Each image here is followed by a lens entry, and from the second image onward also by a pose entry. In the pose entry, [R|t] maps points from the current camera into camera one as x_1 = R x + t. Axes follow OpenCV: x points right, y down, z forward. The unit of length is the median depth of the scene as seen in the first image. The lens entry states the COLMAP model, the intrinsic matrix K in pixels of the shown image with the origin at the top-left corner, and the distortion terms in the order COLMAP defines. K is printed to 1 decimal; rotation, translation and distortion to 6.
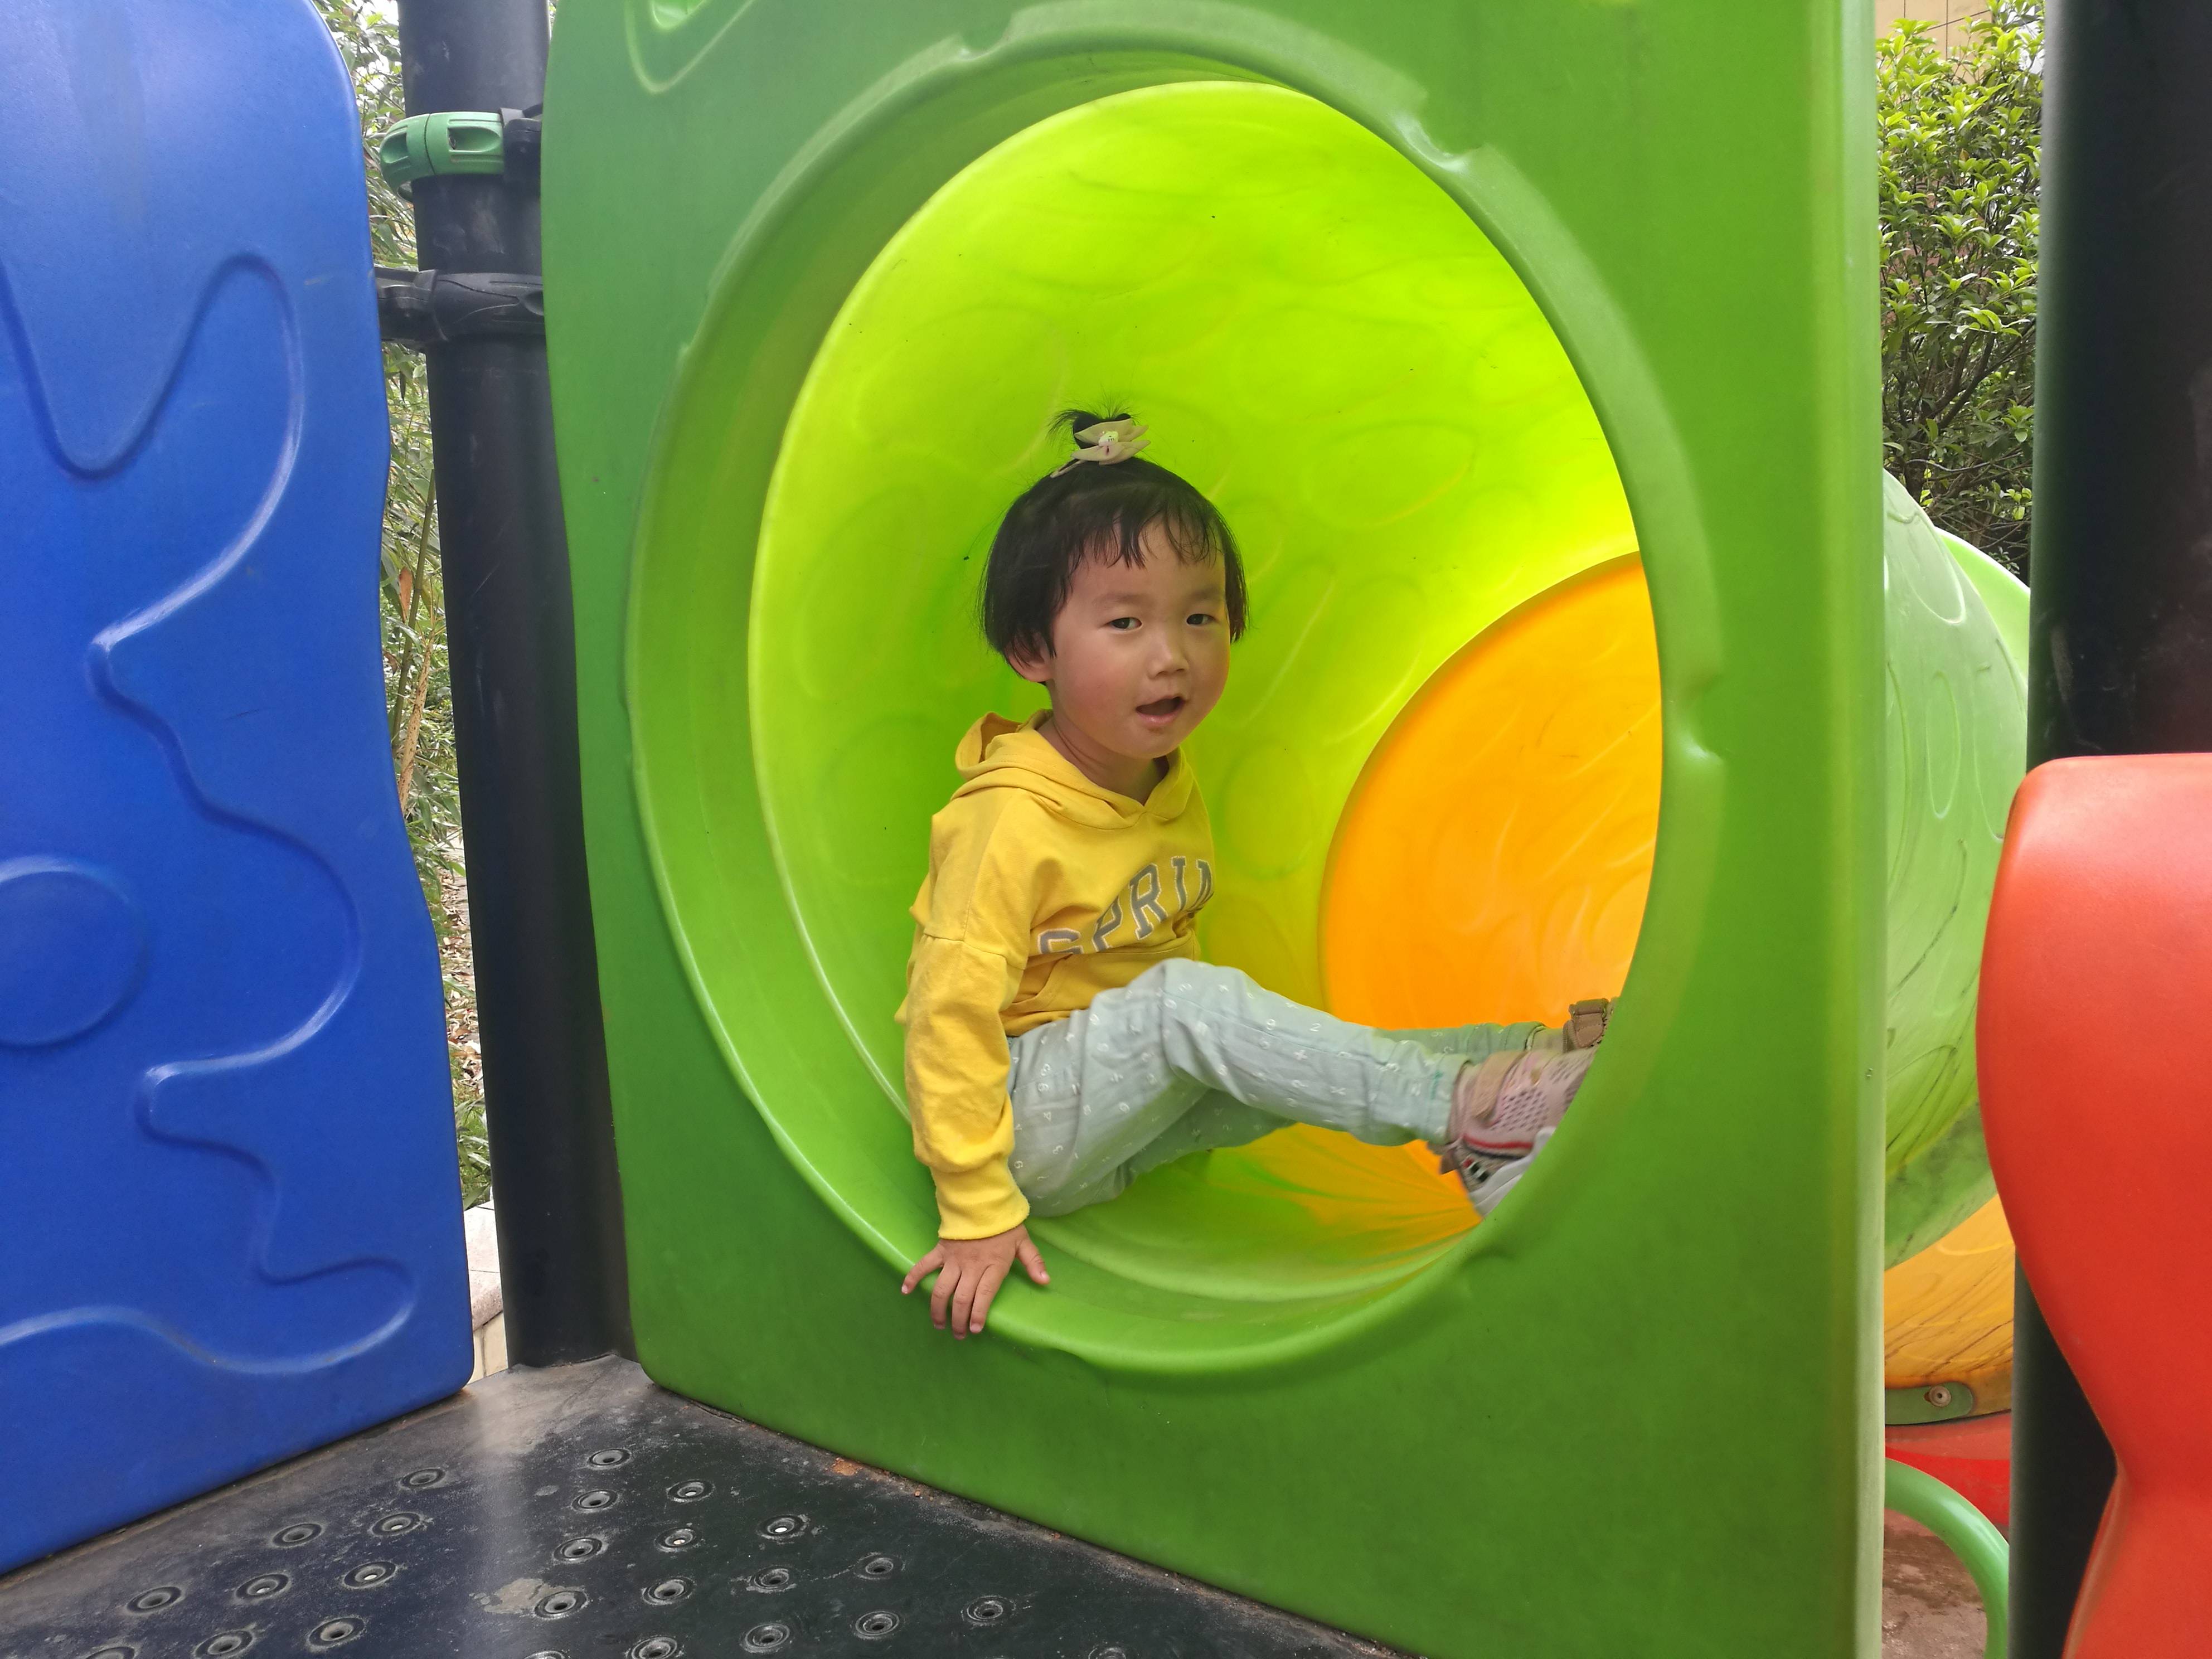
lens RADIAL K [[1740.1, 0, 1111.5], [0, 1740.1, 863.6], [0, 0, 1]] dist [-0.033363, 0.029886]
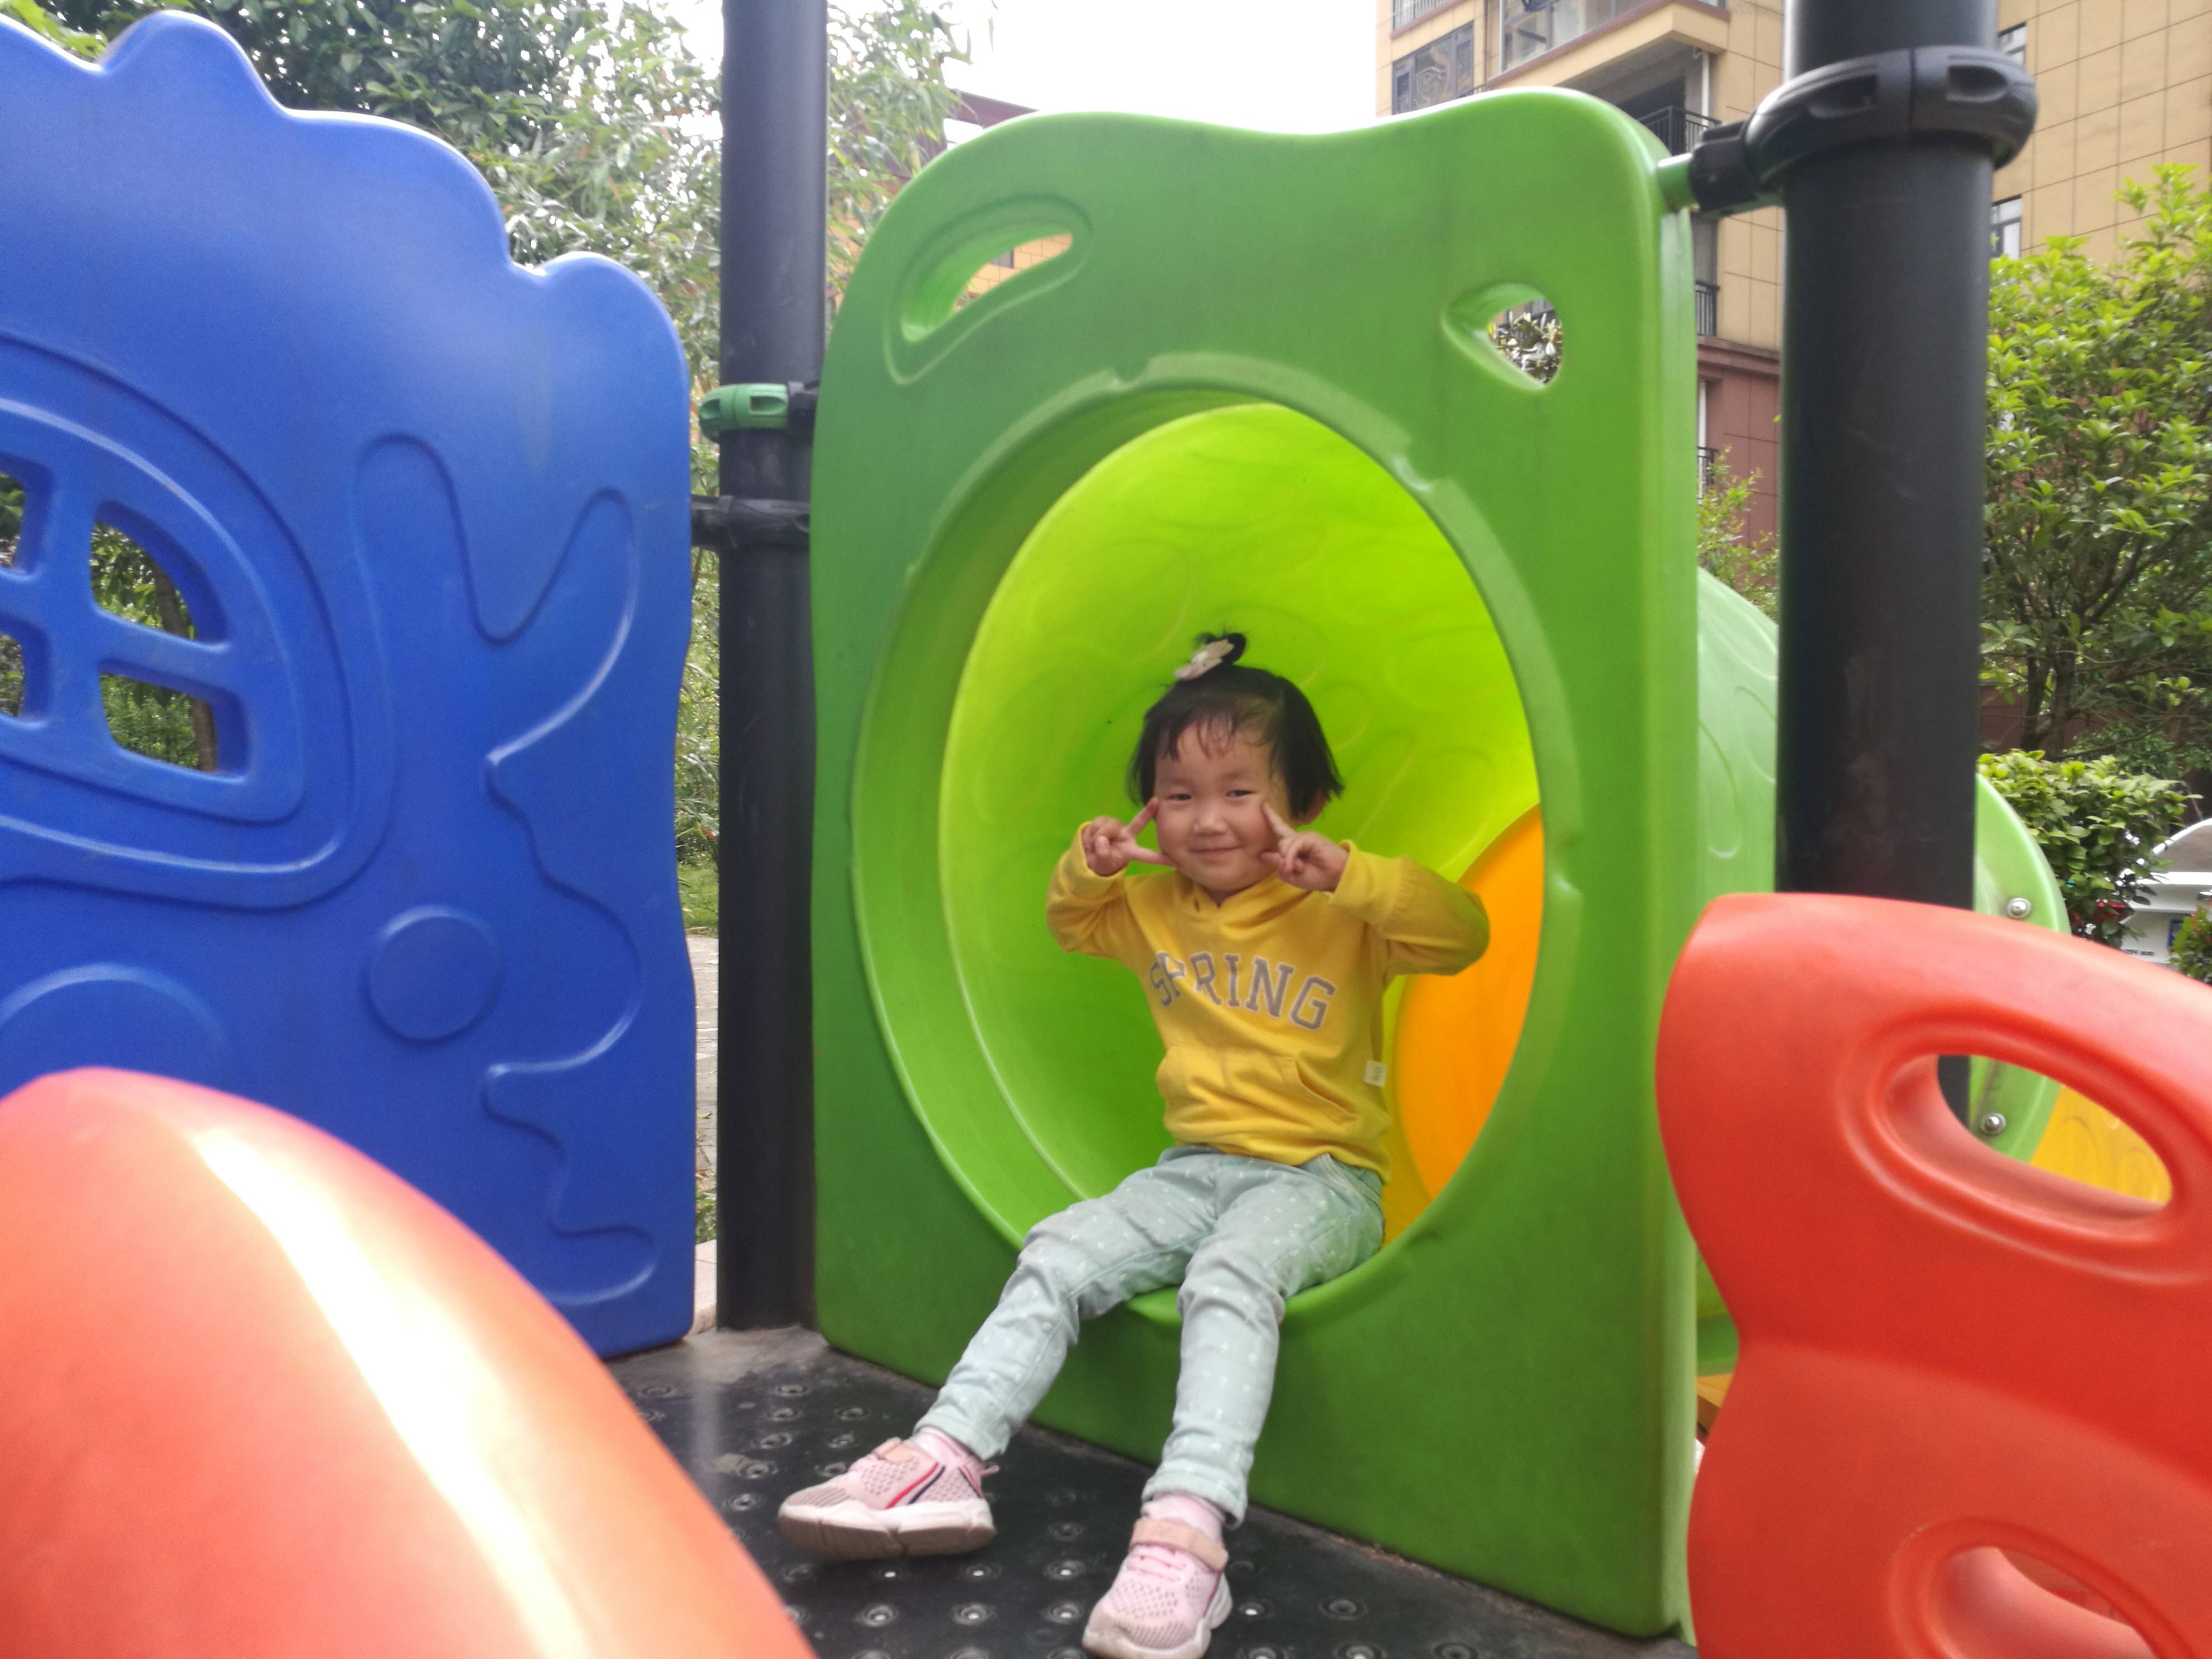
lens RADIAL K [[1740.1, 0, 1102.4], [0, 1740.1, 827.5], [0, 0, 1]] dist [-0.033363, 0.029886]
pose [[0.992723, 0.049834, -0.109624, 0.062512], [-0.060677, 0.993344, -0.097912, 0.032602], [0.104015, 0.103851, 0.989139, -0.305385]]
